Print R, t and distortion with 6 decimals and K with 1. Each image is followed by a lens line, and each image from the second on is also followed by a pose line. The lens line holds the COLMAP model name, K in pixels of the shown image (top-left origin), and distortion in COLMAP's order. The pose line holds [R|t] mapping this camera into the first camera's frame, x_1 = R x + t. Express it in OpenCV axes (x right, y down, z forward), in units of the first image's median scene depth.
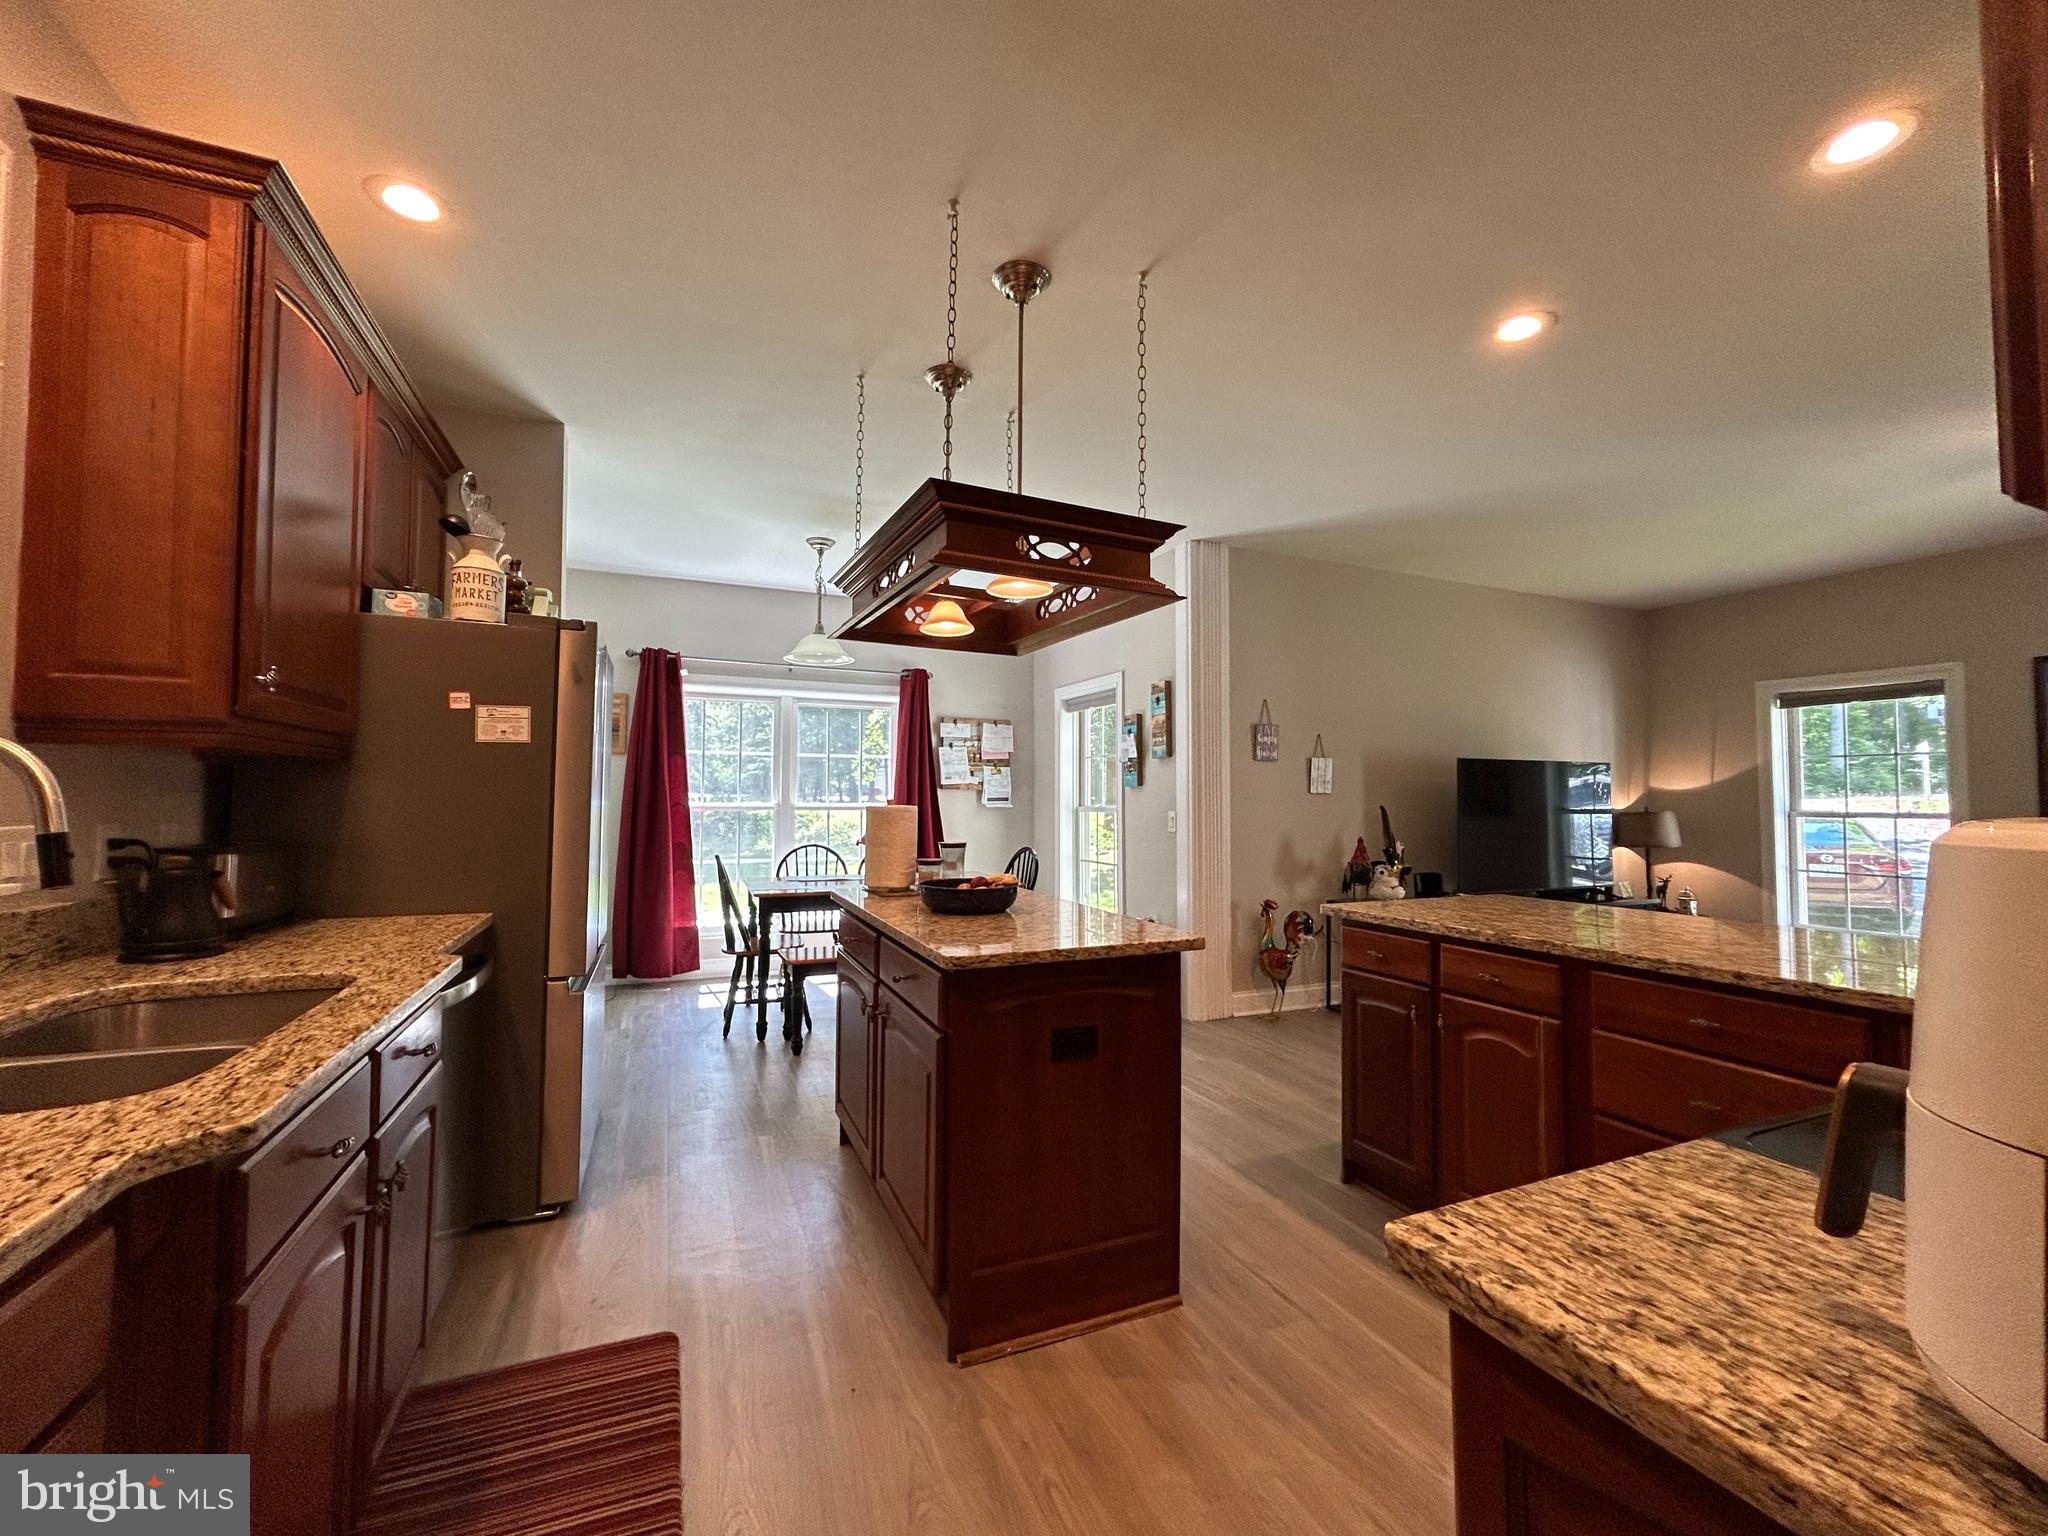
lens RADIAL K [[831.3, 0, 1020.5], [0, 831.3, 765.4], [0, 0, 1]] dist [-0.000682, 0.000372]
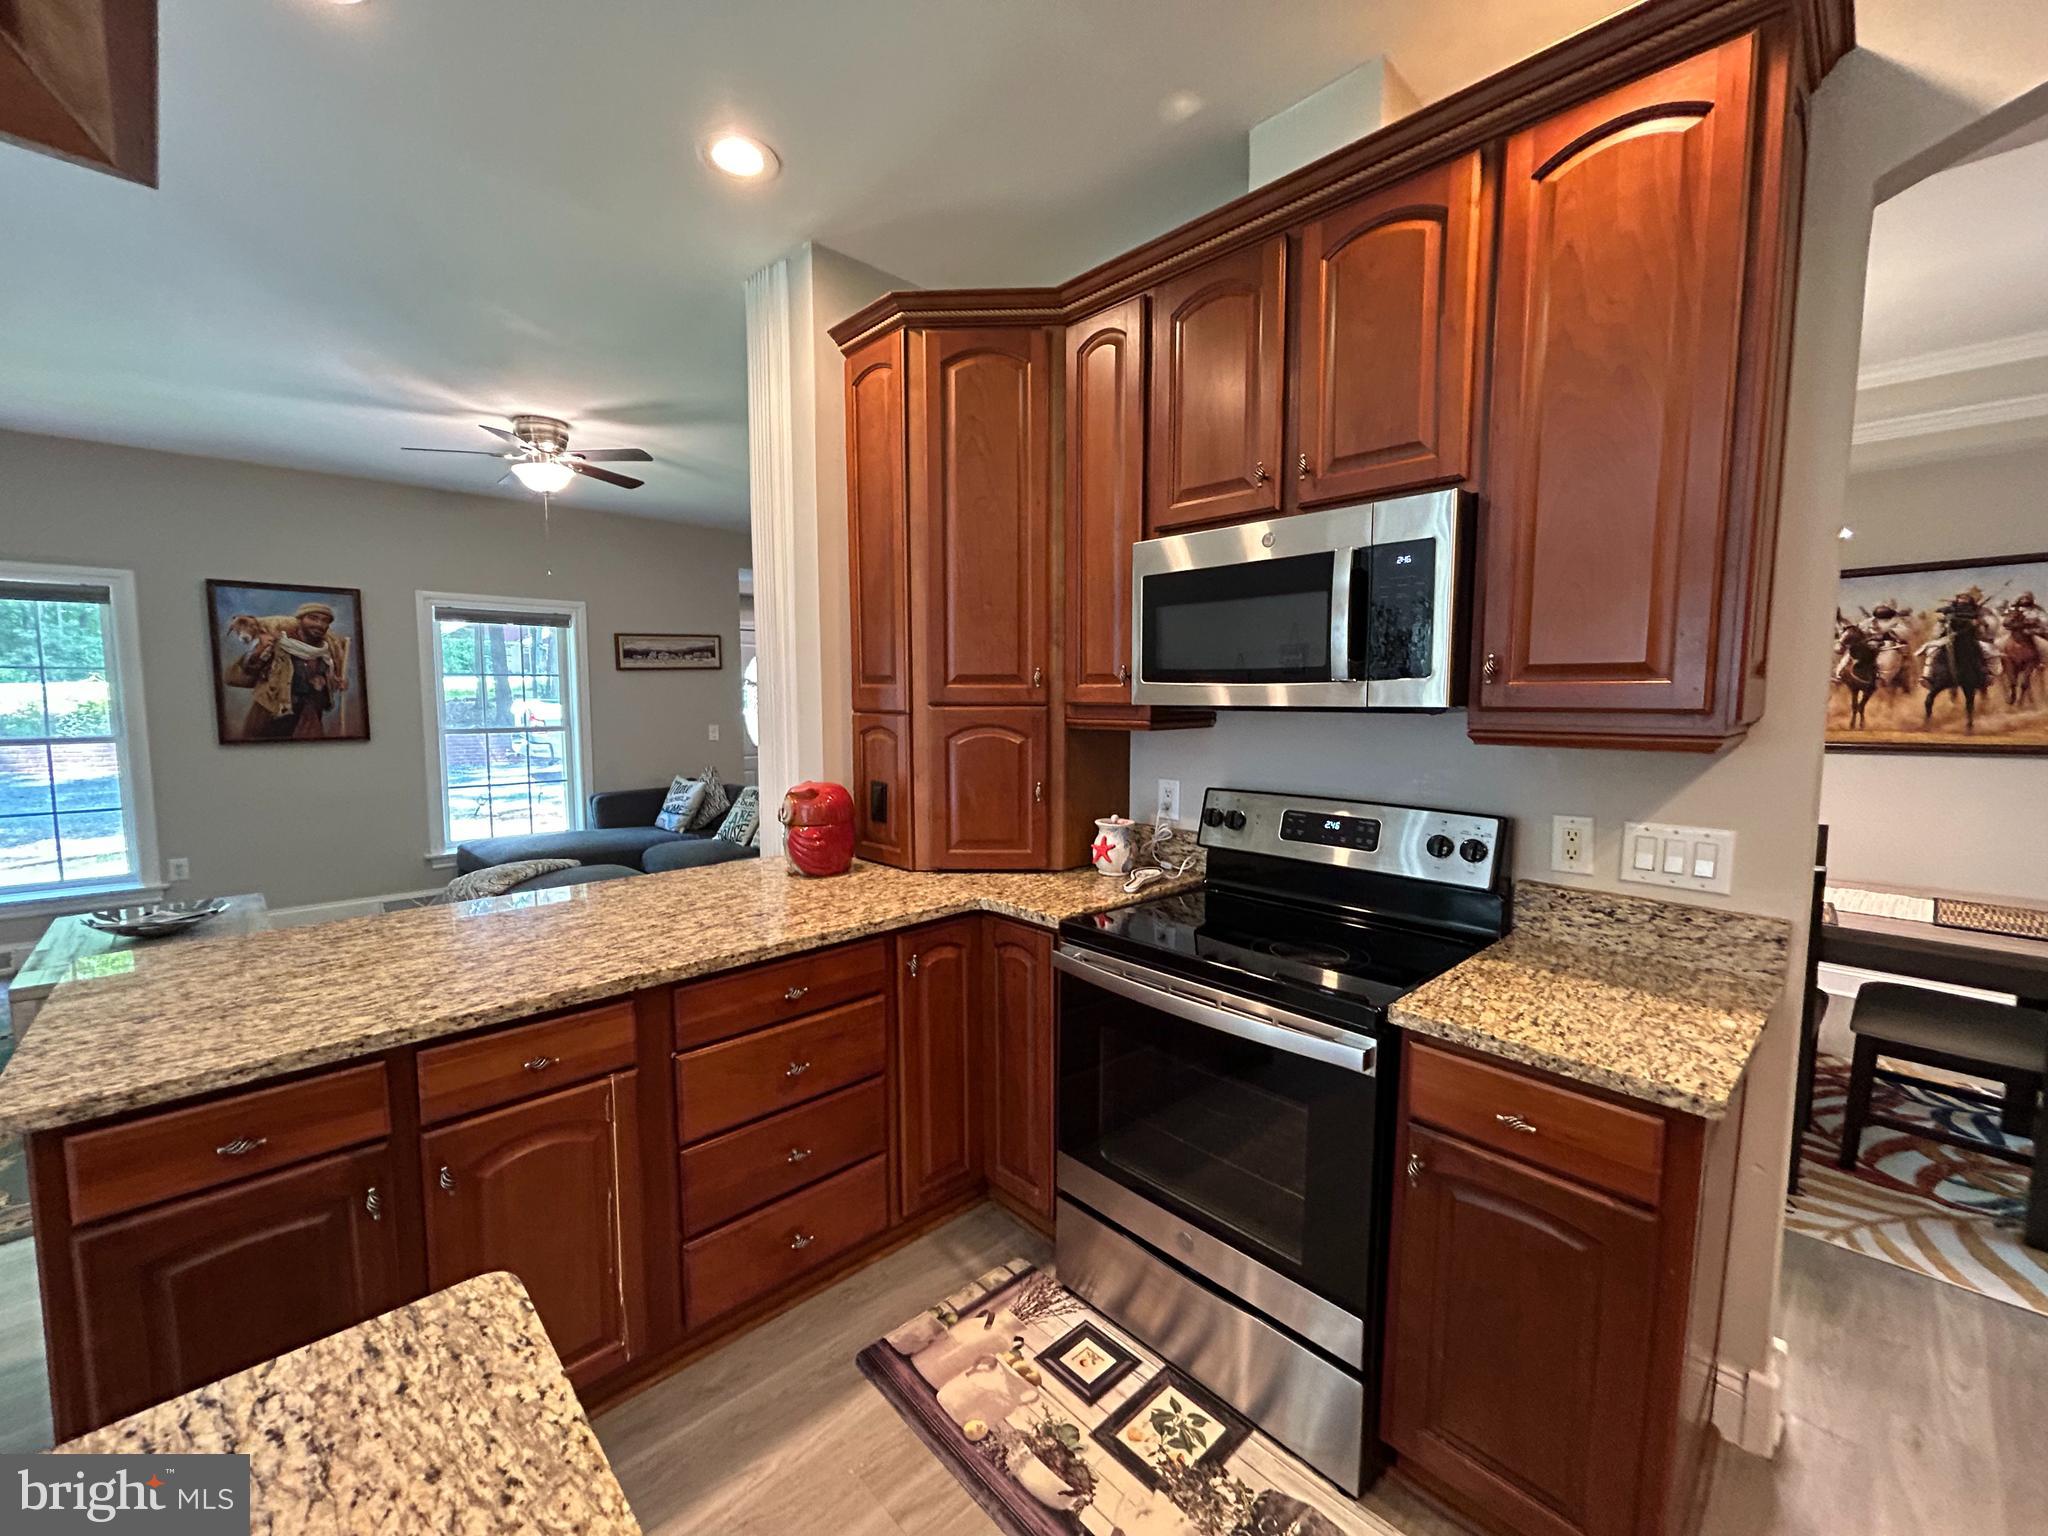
lens RADIAL K [[831.3, 0, 1021.3], [0, 831.3, 767.1], [0, 0, 1]] dist [-0.000682, 0.000372]
pose [[-0.340619, -0.088631, 0.936014, -0.130414], [-0.041016, 0.996000, 0.079386, -0.038257], [-0.939306, -0.011351, -0.342892, 0.669291]]
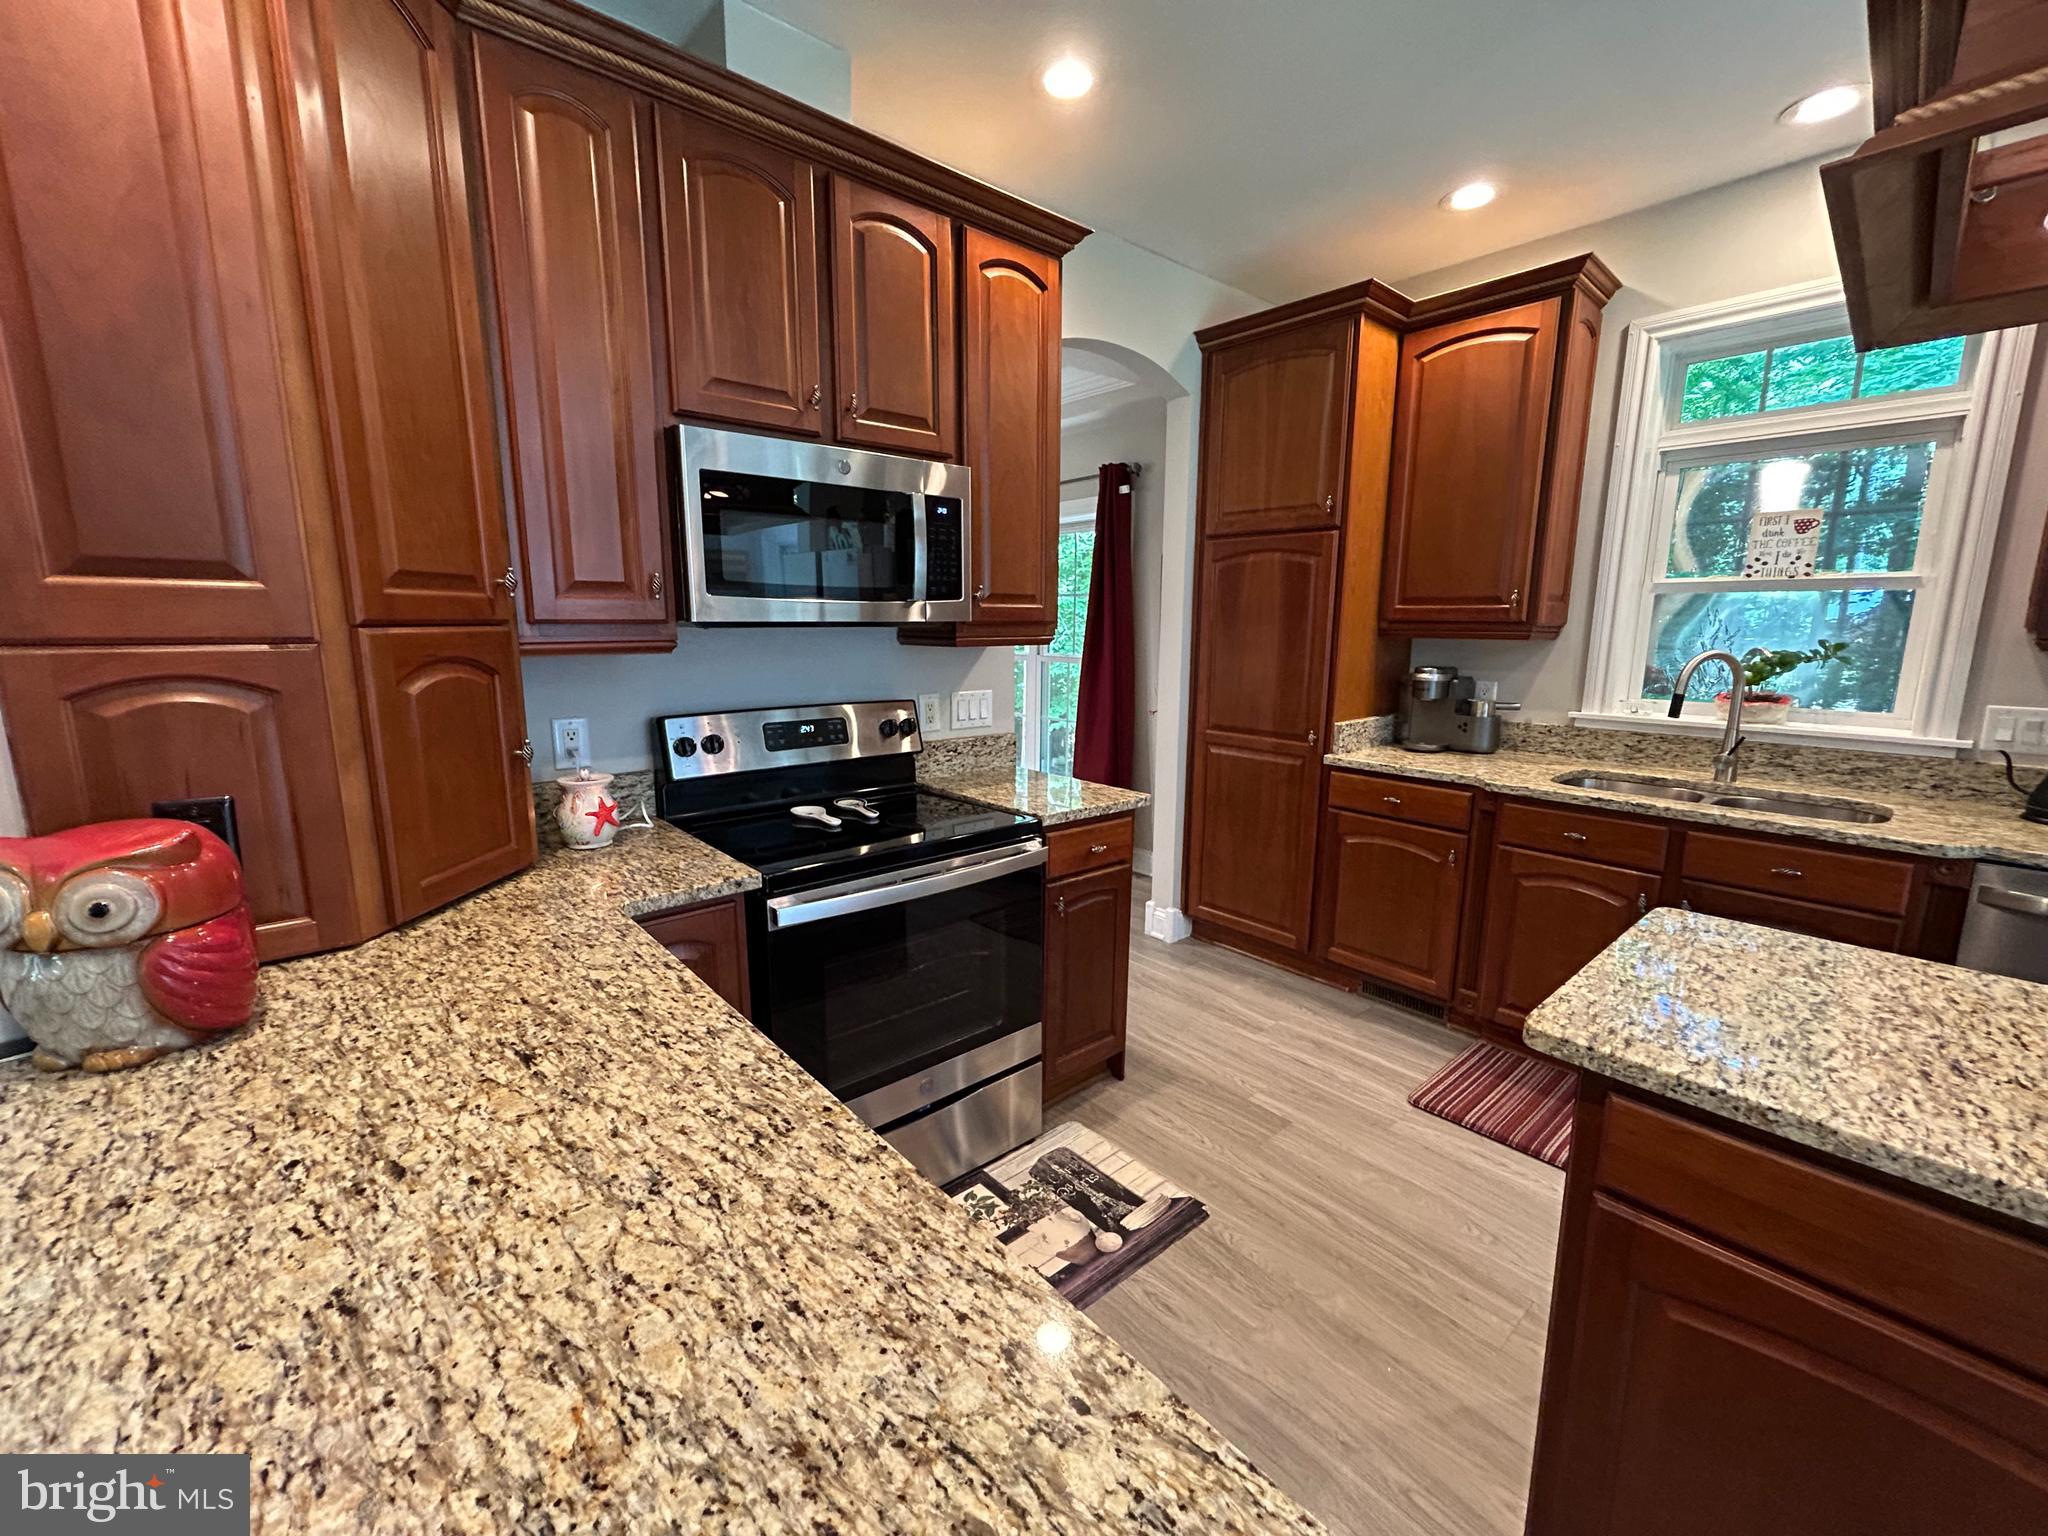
lens RADIAL K [[831.3, 0, 1020.6], [0, 831.3, 767.4], [0, 0, 1]] dist [-0.000682, 0.000372]
pose [[-0.953203, 0.044742, -0.299003, 0.486080], [0.004315, 0.990901, 0.134521, -0.013559], [0.302301, 0.126936, -0.944723, 1.000986]]
